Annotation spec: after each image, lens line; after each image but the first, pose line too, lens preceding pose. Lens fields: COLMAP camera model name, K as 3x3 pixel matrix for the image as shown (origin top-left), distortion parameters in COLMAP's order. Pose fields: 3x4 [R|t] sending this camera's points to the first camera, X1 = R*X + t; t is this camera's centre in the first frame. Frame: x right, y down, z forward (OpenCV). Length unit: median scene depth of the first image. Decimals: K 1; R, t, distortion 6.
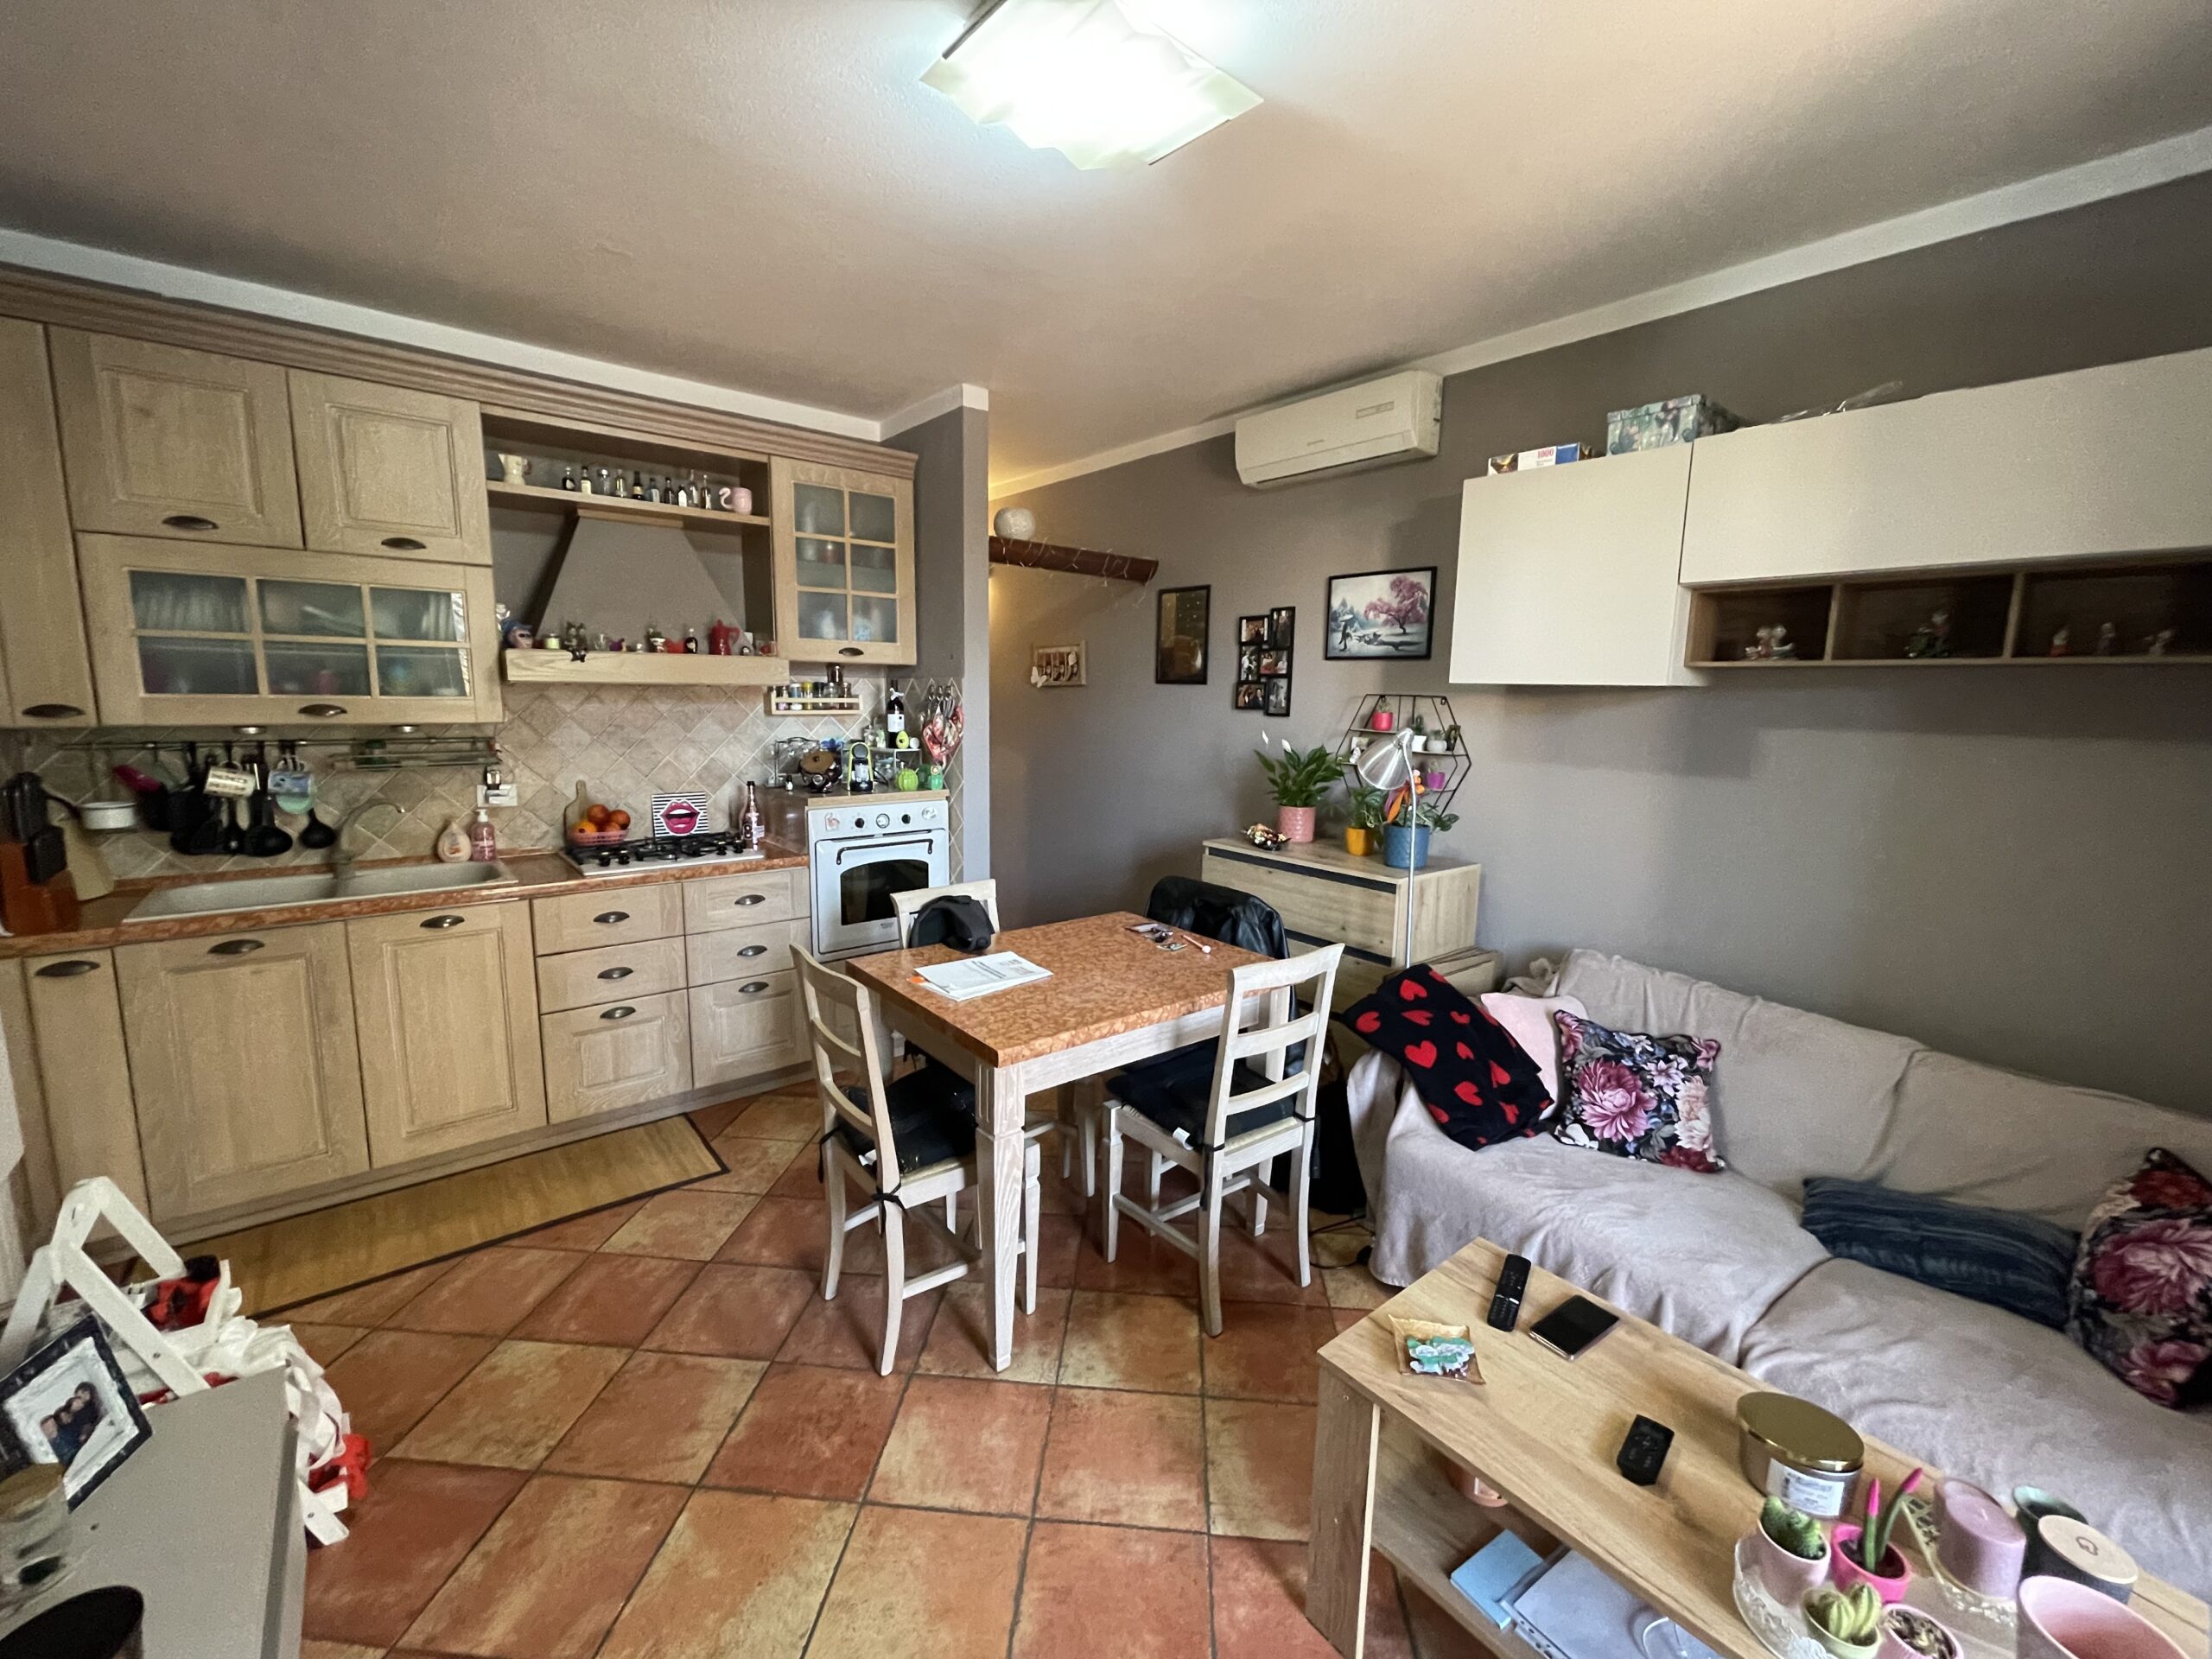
lens RADIAL K [[890.5, 0, 1100.8], [0, 890.5, 825.0], [0, 0, 1]] dist [-0.003413, 0.000647]
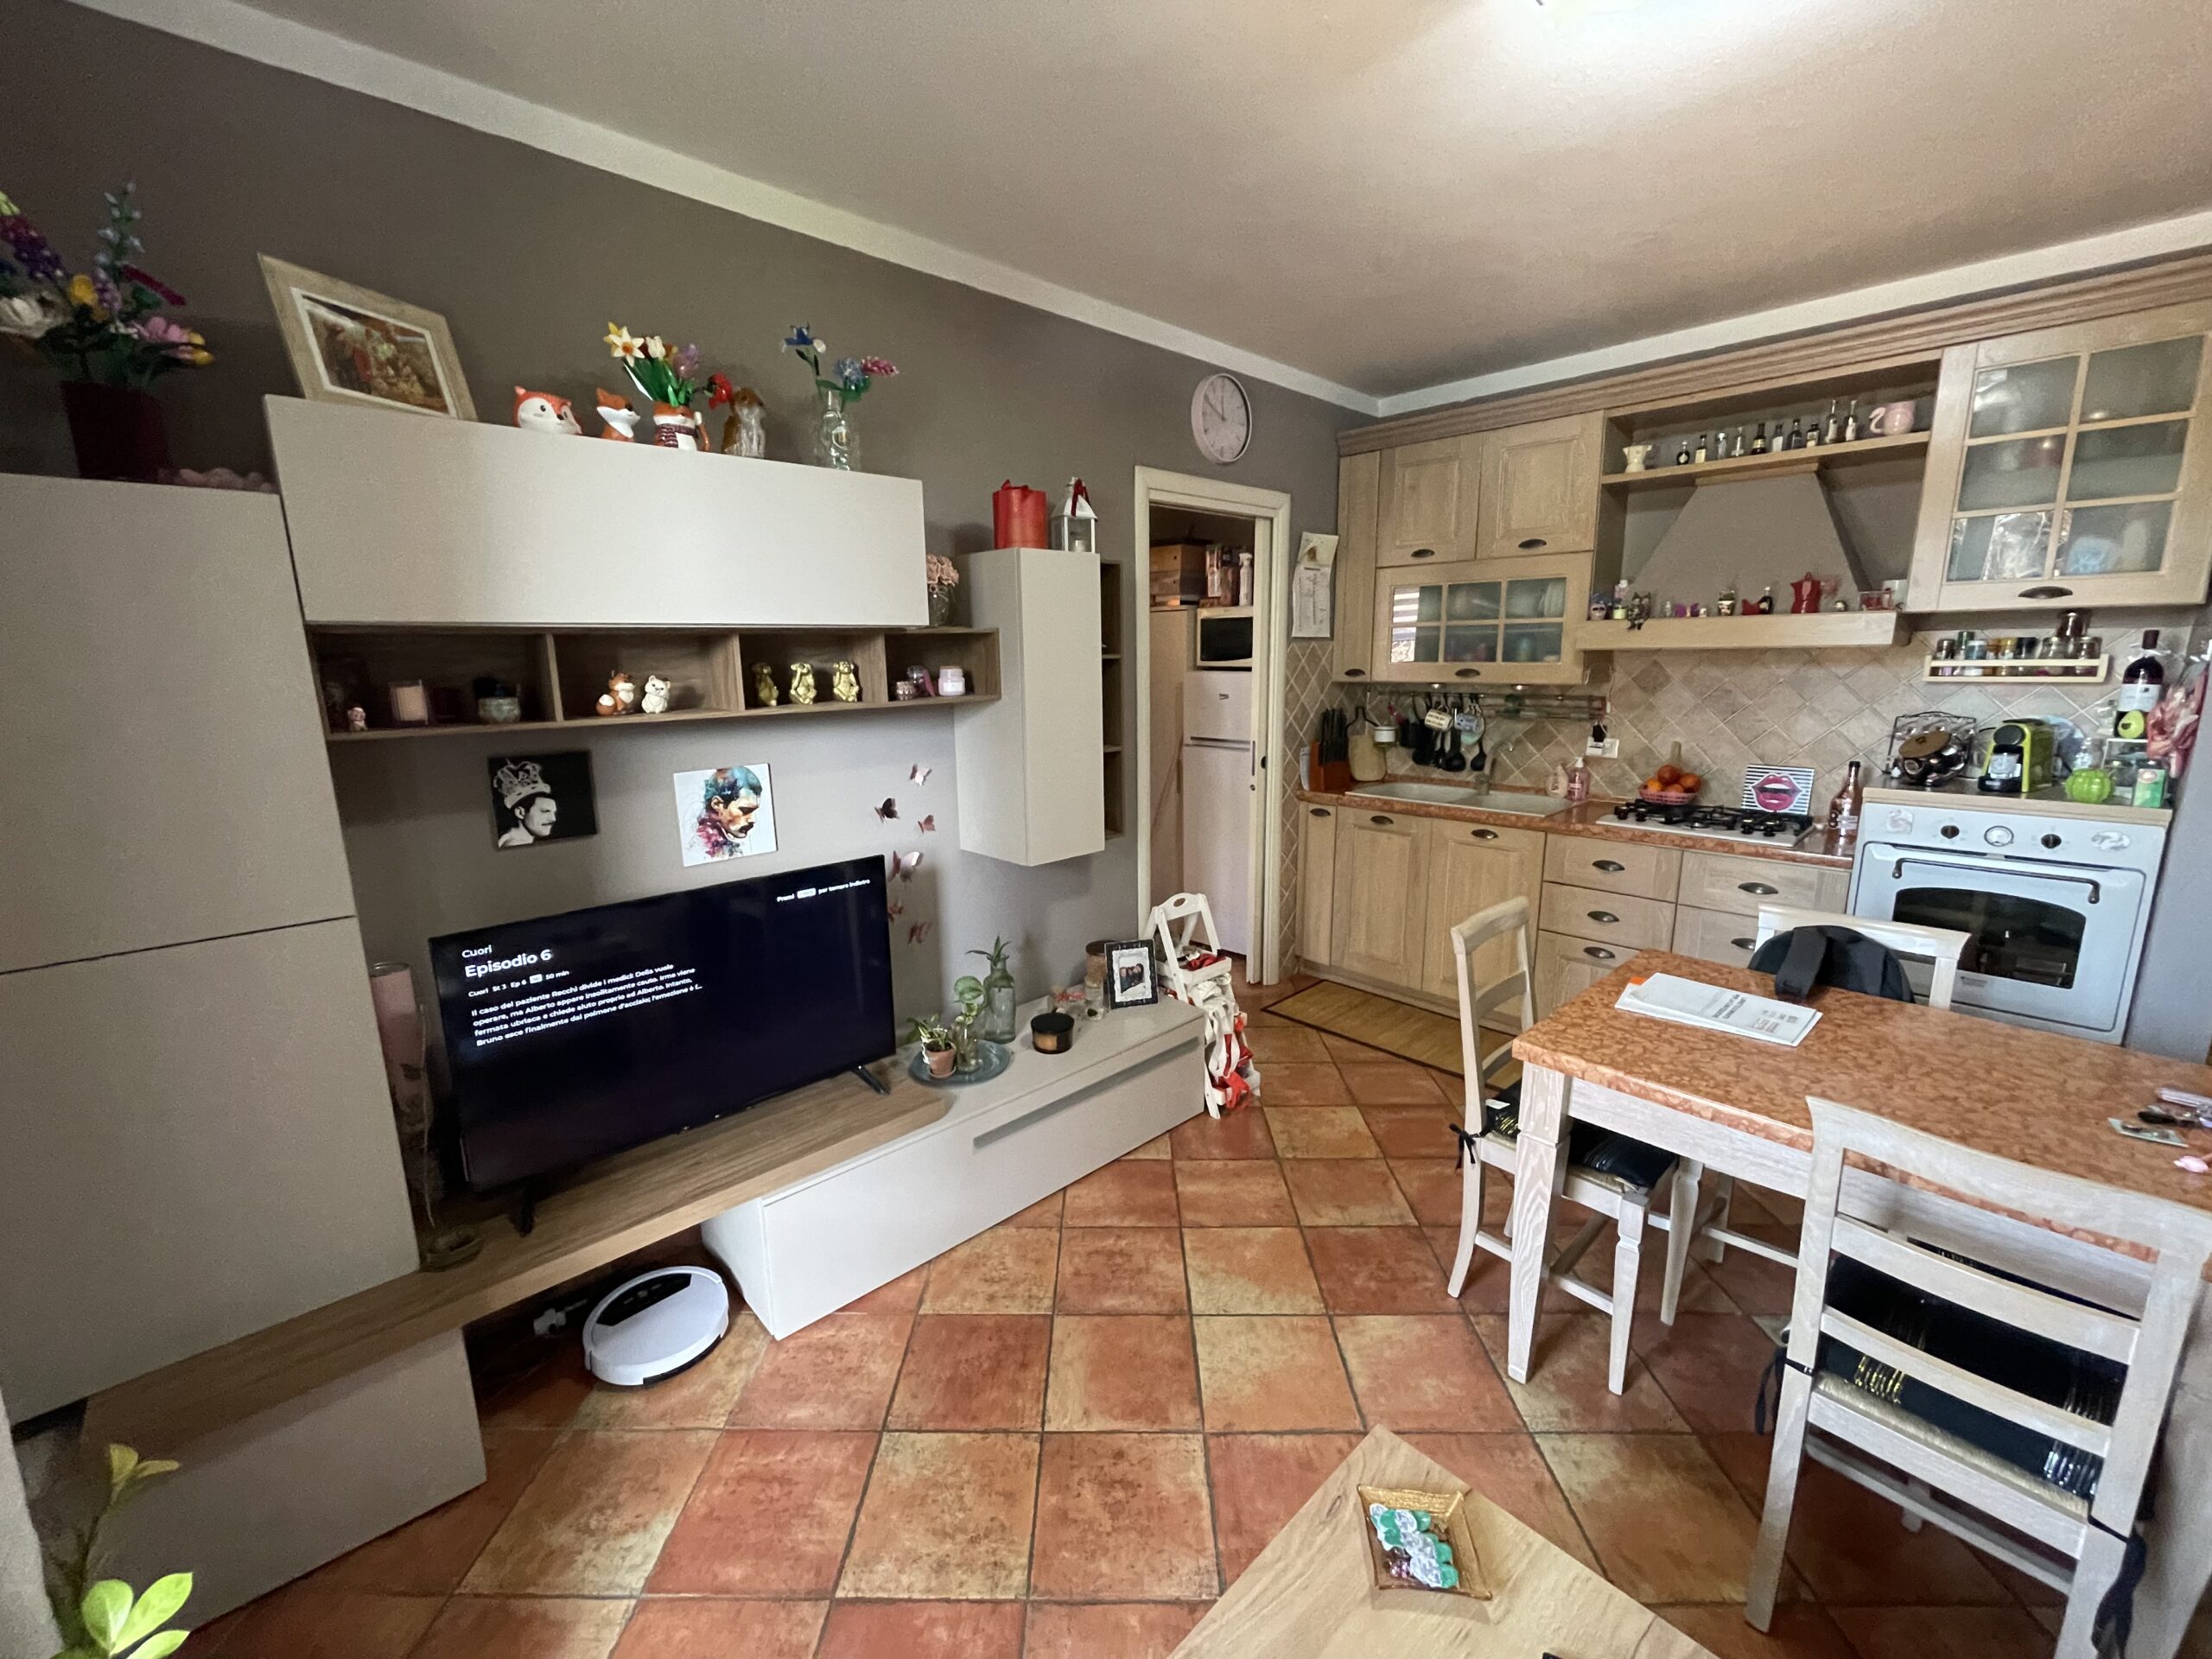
lens RADIAL K [[890.5, 0, 1100.4], [0, 890.5, 825.1], [0, 0, 1]] dist [-0.003413, 0.000647]
pose [[0.068031, 0.174752, -0.982259, 0.470868], [-0.130051, 0.977693, 0.164933, -0.043854], [0.989171, 0.116523, 0.089240, 0.281764]]
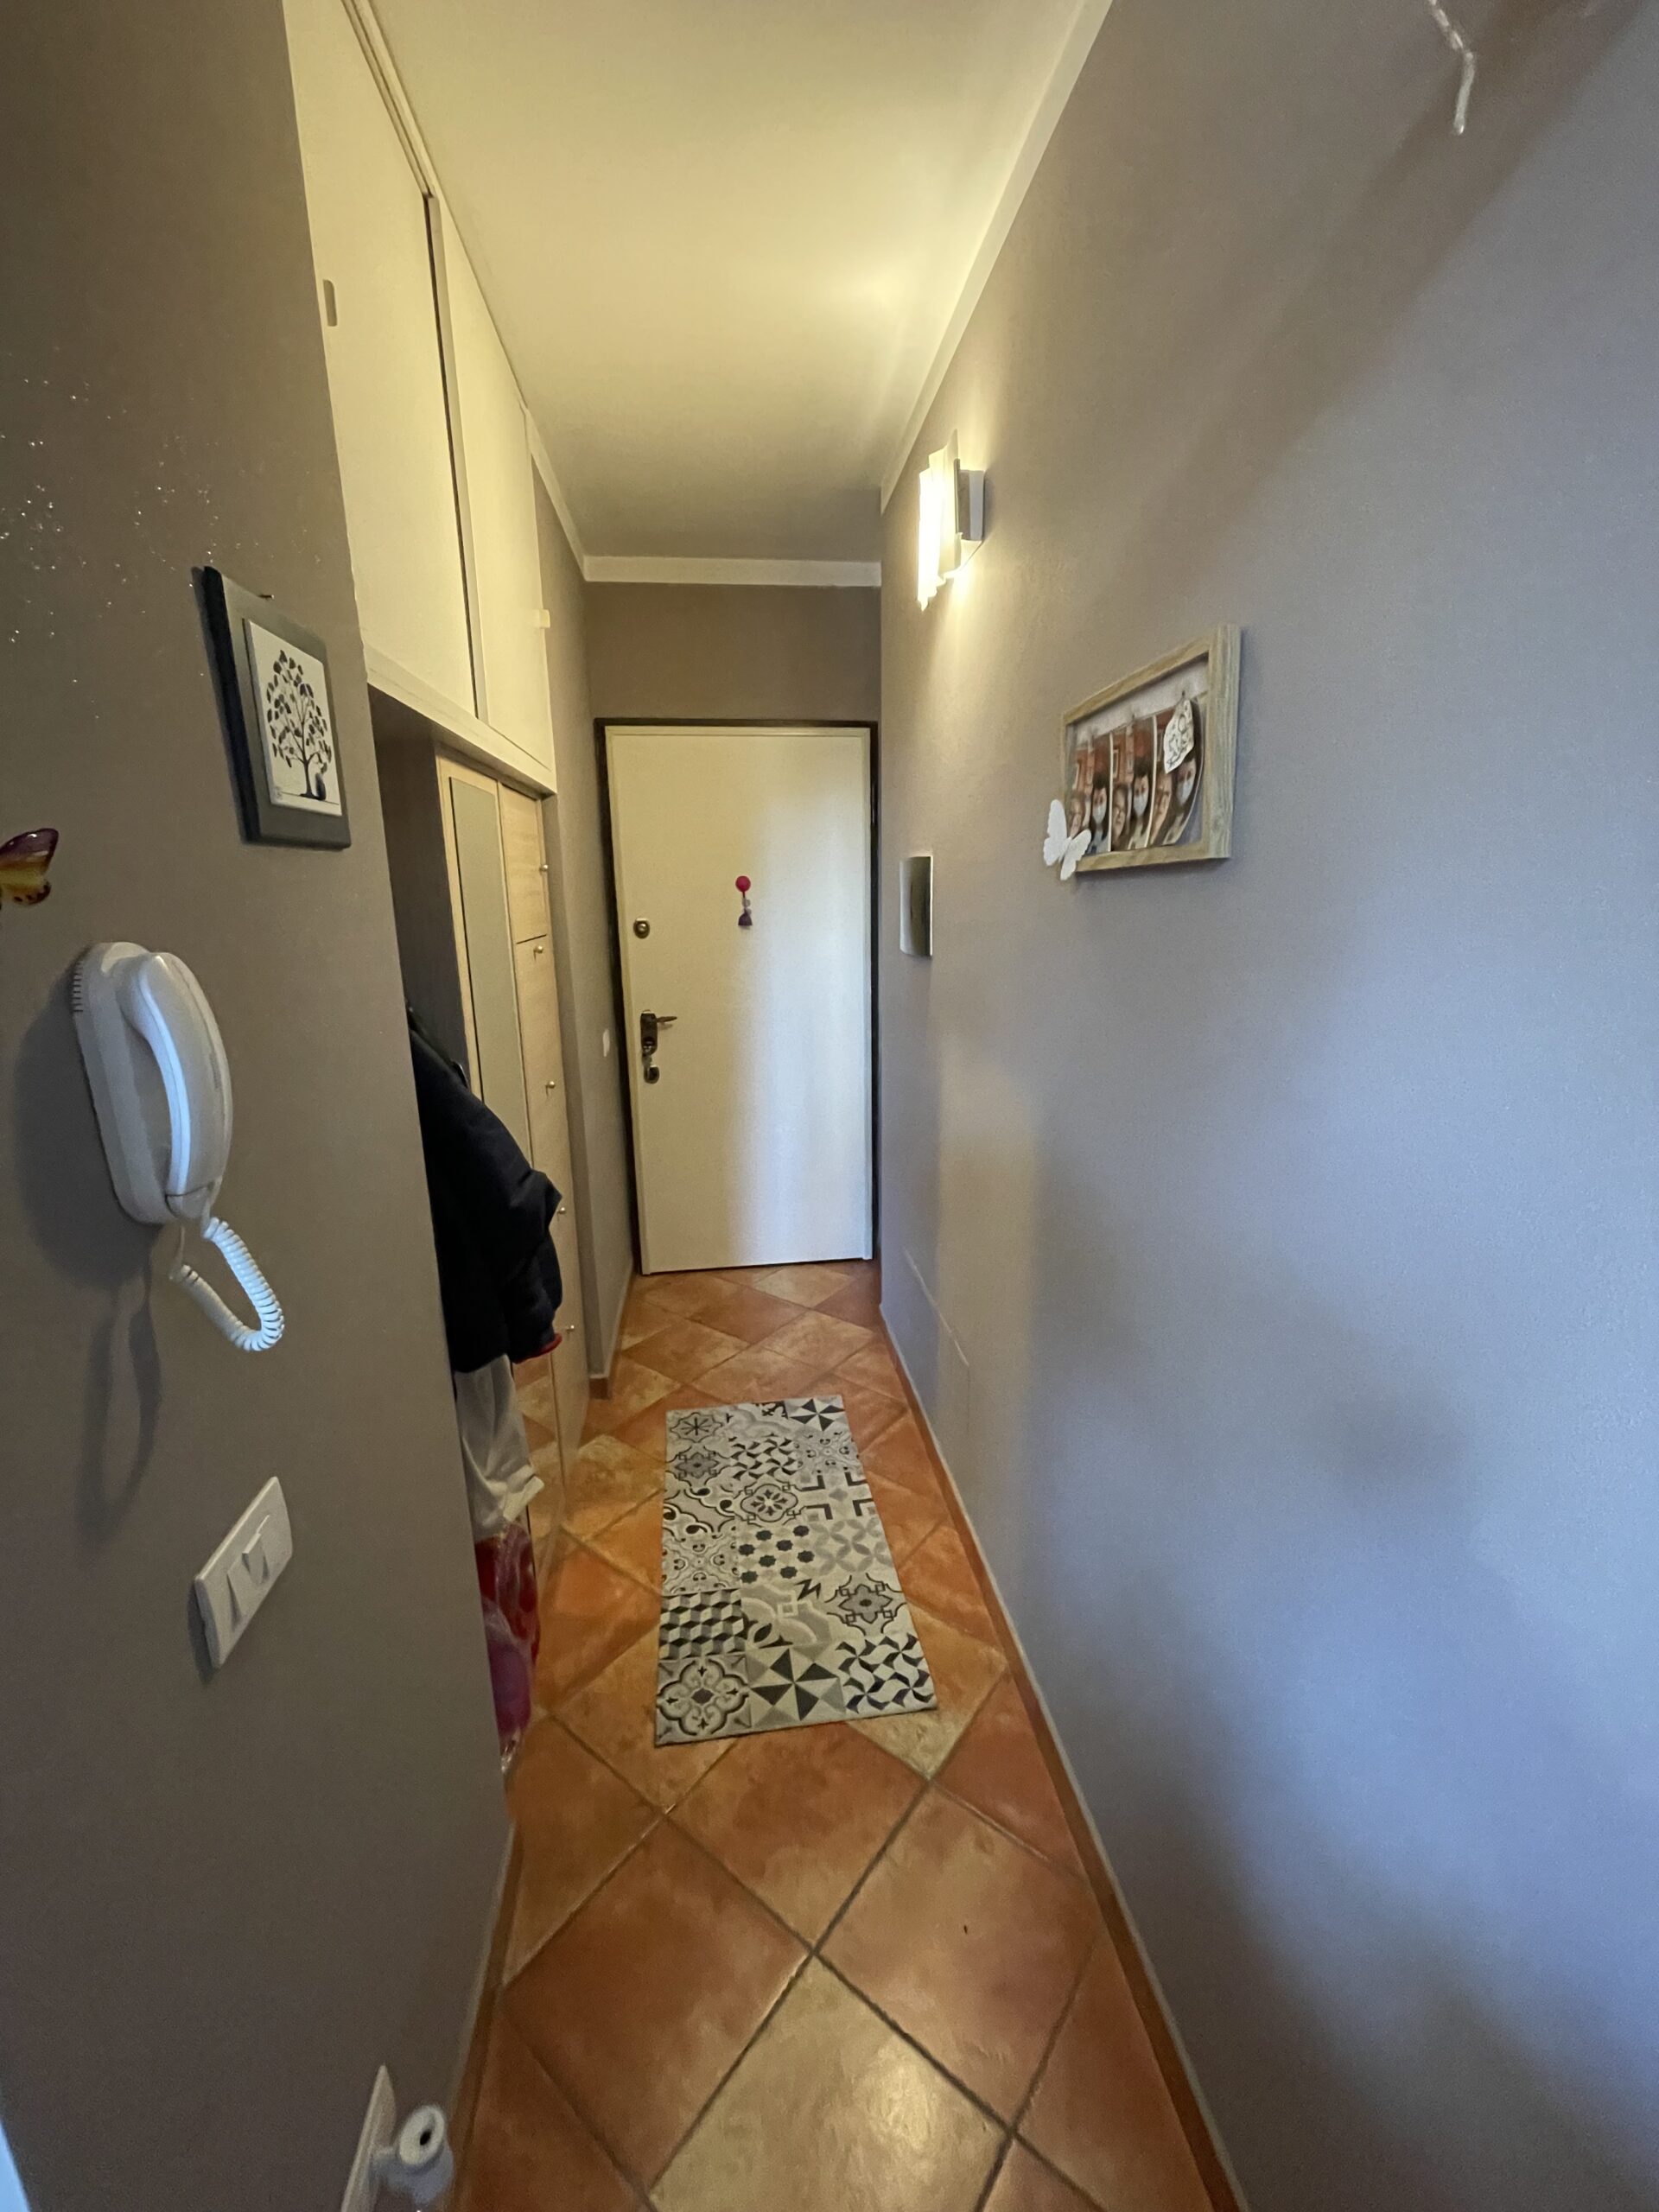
lens RADIAL K [[890.5, 0, 835.4], [0, 890.5, 1097.1], [0, 0, 1]] dist [-0.003413, 0.000647]
pose [[0.844947, 0.090315, -0.527170, 0.030723], [-0.046984, 0.994363, 0.095048, -0.185998], [0.532783, -0.055542, 0.844427, 1.221298]]
